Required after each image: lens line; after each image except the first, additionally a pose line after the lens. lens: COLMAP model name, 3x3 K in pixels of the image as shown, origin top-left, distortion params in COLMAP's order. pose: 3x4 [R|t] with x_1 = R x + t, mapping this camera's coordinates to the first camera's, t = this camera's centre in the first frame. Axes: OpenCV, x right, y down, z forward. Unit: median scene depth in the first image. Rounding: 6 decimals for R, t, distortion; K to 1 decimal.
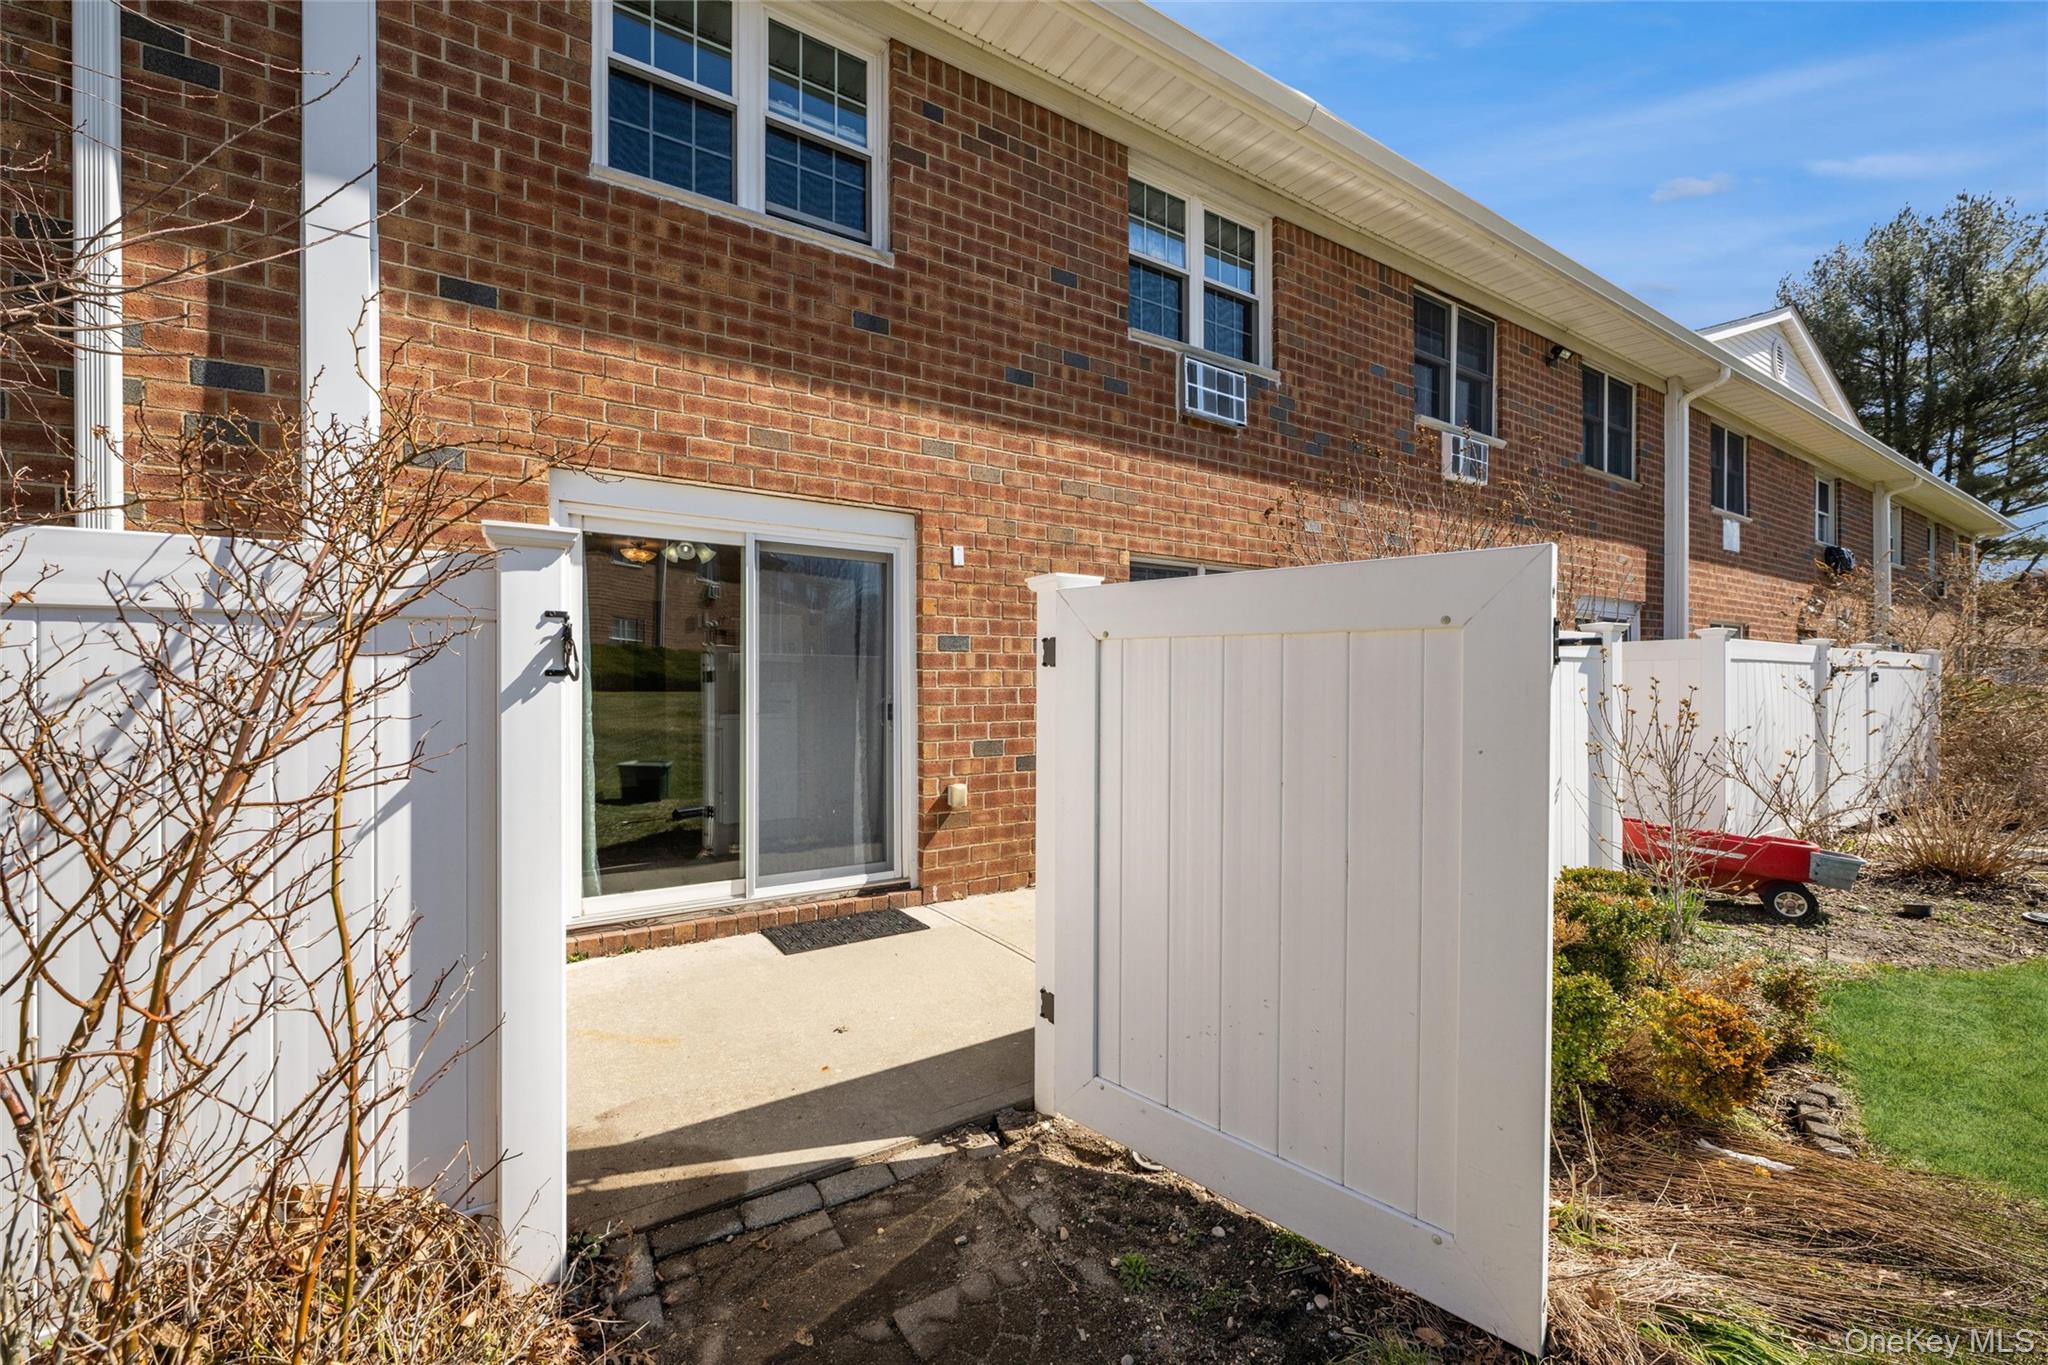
lens RADIAL K [[819.3, 0, 1026.2], [0, 819.3, 670.8], [0, 0, 1]] dist [-0.000030, 0.000038]
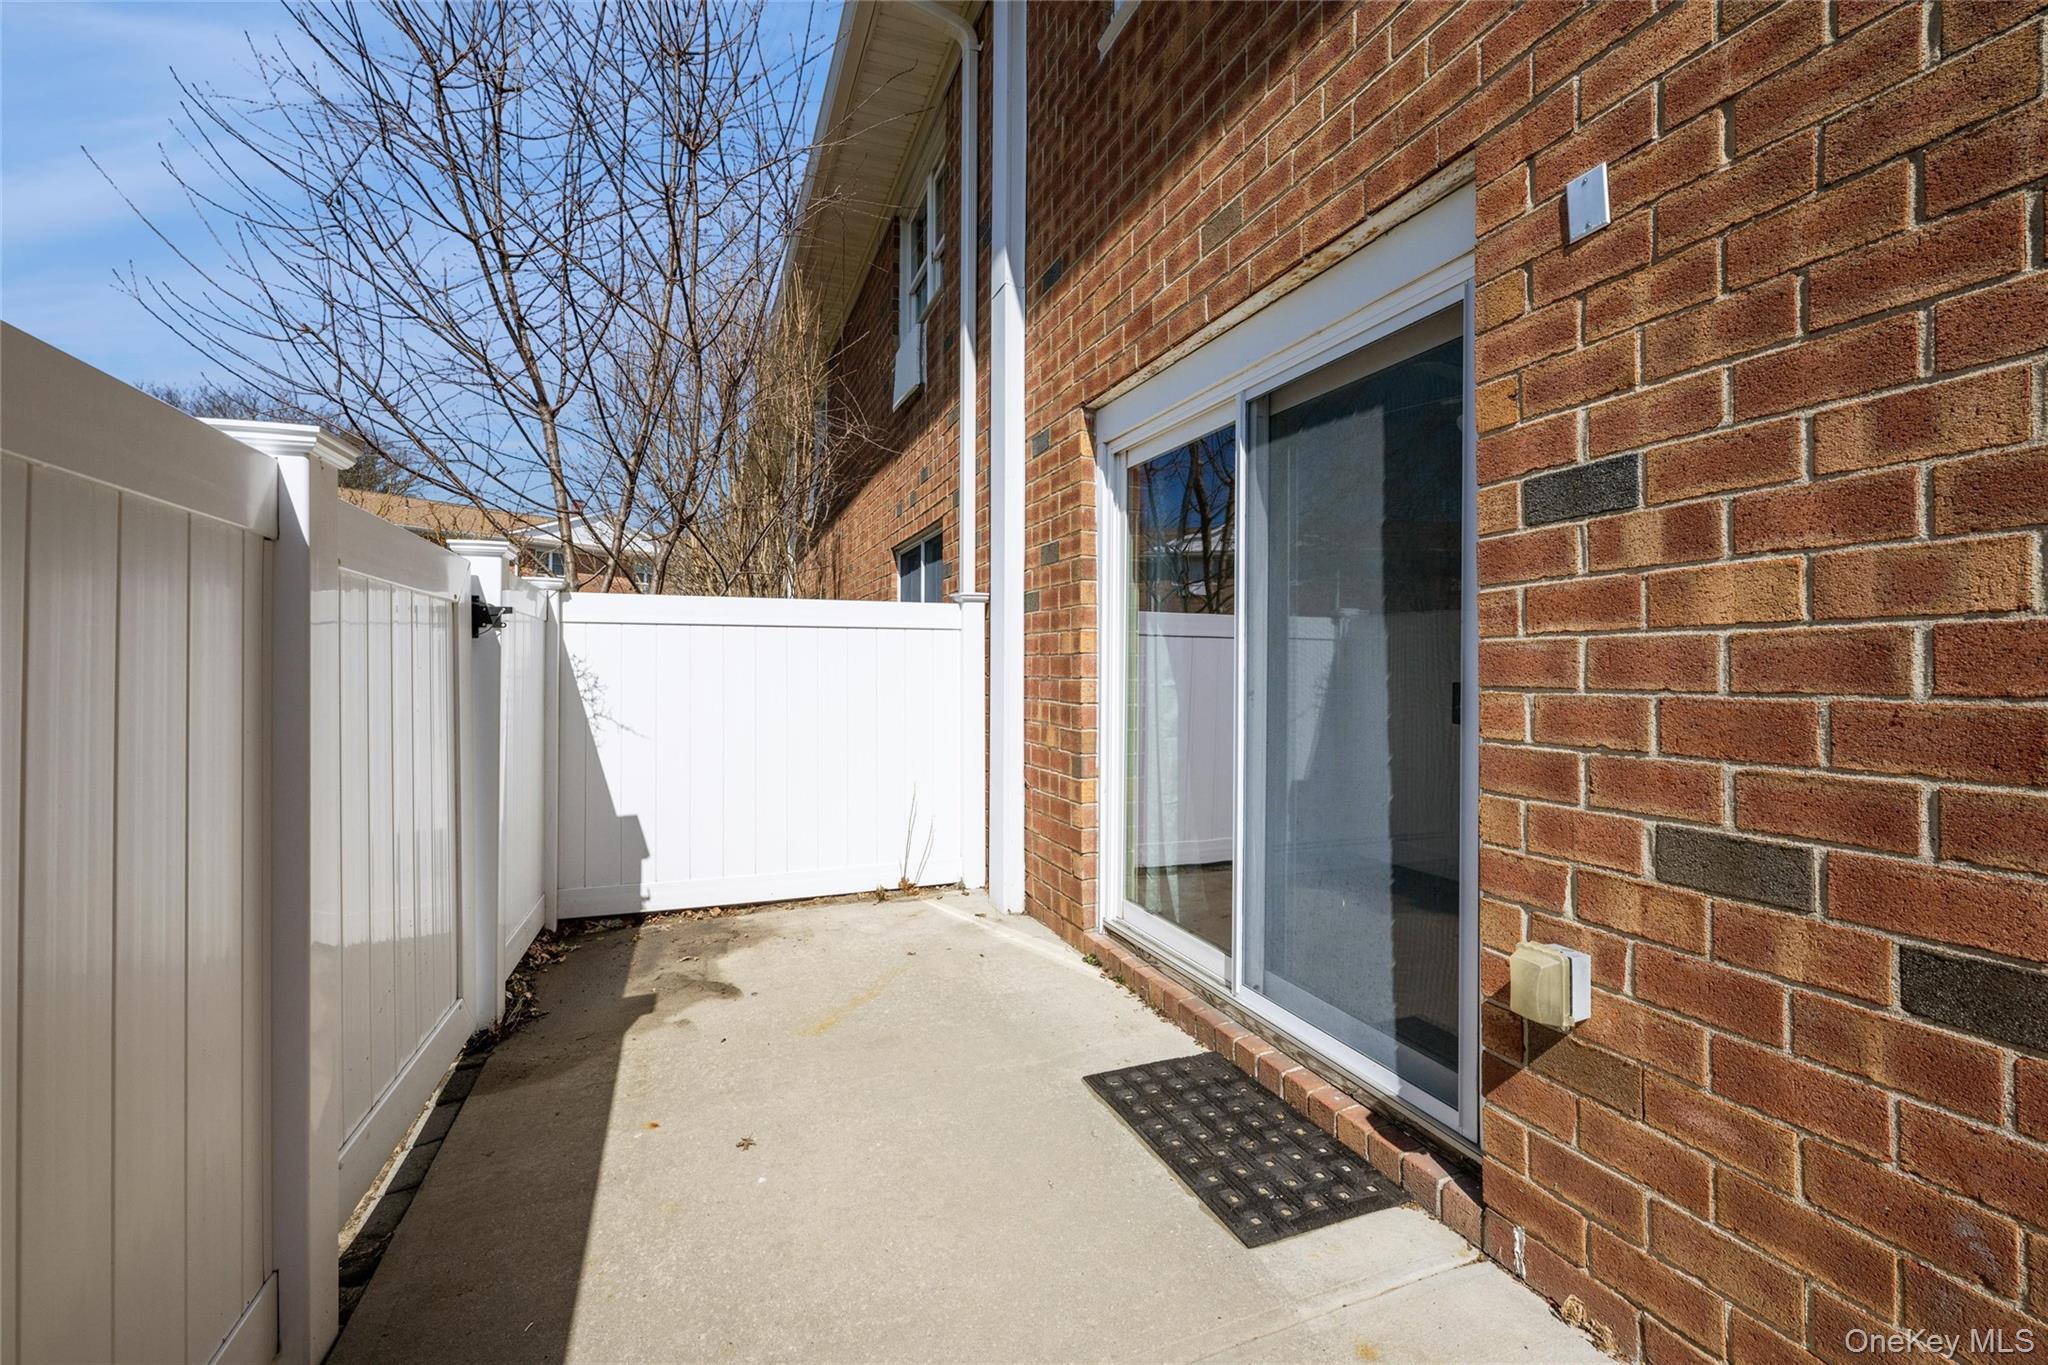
lens RADIAL K [[819.3, 0, 1026.2], [0, 819.3, 670.8], [0, 0, 1]] dist [-0.000030, 0.000038]
pose [[-0.188883, -0.006697, -0.981977, 0.253314], [-0.001691, 0.999977, -0.006494, 0.036024], [0.981998, 0.000434, -0.188890, 0.848119]]
